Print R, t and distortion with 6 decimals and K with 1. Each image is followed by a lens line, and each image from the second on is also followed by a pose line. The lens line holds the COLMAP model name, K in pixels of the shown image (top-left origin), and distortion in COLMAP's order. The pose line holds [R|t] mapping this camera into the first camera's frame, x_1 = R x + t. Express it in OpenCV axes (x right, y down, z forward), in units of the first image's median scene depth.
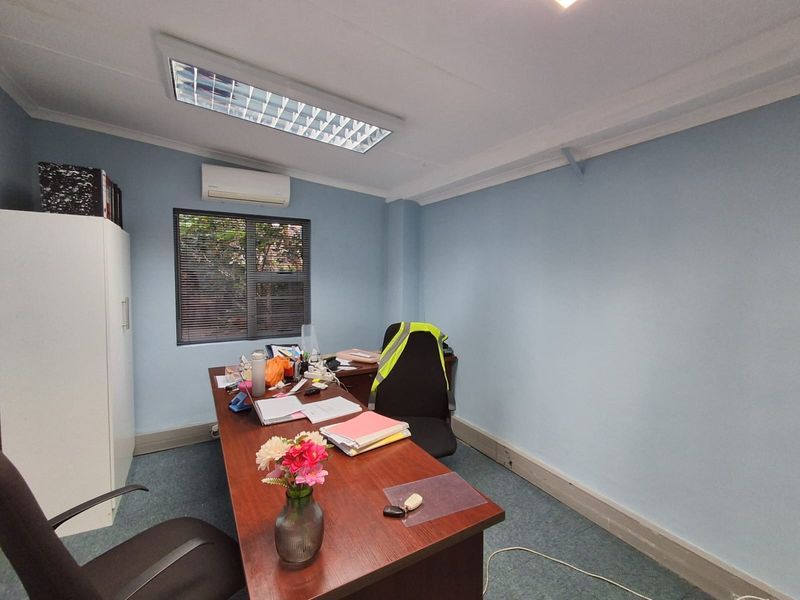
lens RADIAL K [[354.6, 0, 400.0], [0, 354.6, 300.0], [0, 0, 1]] dist [0.000965, 0.000331]
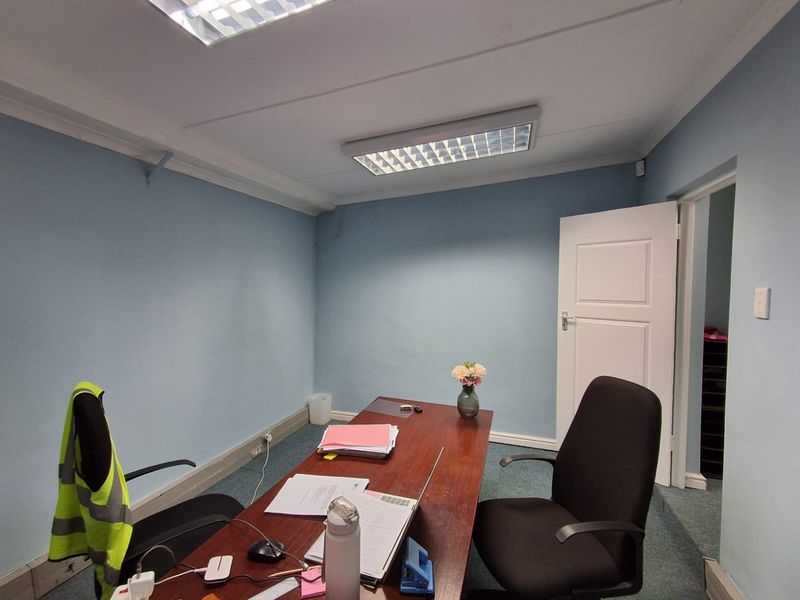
lens RADIAL K [[354.6, 0, 400.0], [0, 354.6, 300.0], [0, 0, 1]] dist [0.000965, 0.000331]
pose [[-0.666538, -0.053617, 0.743540, -0.740181], [0.034987, 0.994061, 0.103046, -0.103606], [-0.744650, 0.094698, -0.660704, 1.253436]]
